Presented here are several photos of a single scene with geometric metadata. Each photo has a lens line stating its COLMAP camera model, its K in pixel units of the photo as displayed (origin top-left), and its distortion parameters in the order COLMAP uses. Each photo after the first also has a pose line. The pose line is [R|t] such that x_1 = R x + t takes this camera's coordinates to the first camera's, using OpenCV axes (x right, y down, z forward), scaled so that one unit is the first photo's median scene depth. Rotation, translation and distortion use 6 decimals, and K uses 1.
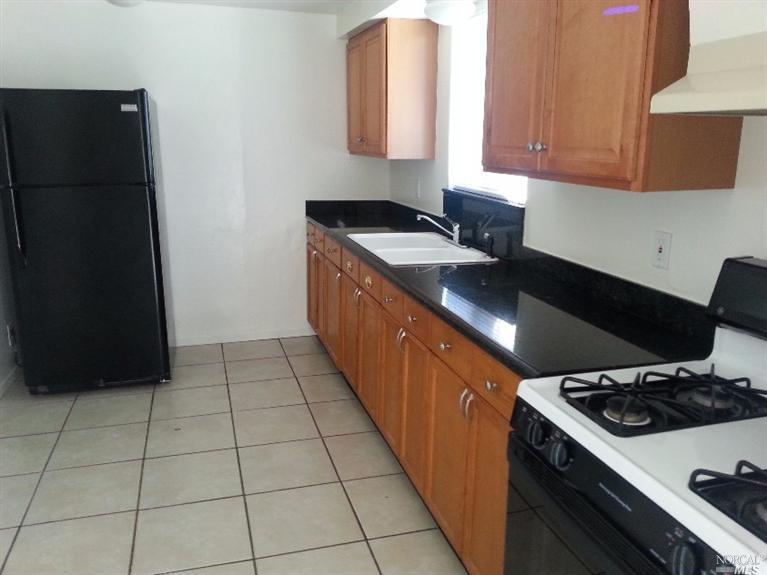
lens RADIAL K [[620.8, 0, 383.5], [0, 620.8, 287.5], [0, 0, 1]] dist [0.098635, -0.177341]
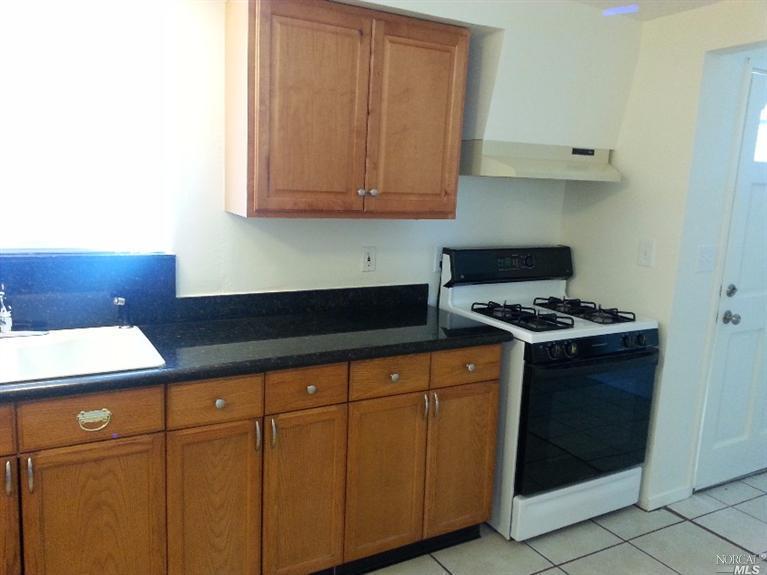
lens RADIAL K [[620.8, 0, 383.5], [0, 620.8, 287.5], [0, 0, 1]] dist [0.098635, -0.177341]
pose [[-0.227547, -0.173445, 0.958196, -0.639803], [0.183176, 0.958818, 0.217058, -0.209878], [-0.956383, 0.224909, -0.186406, 0.897297]]
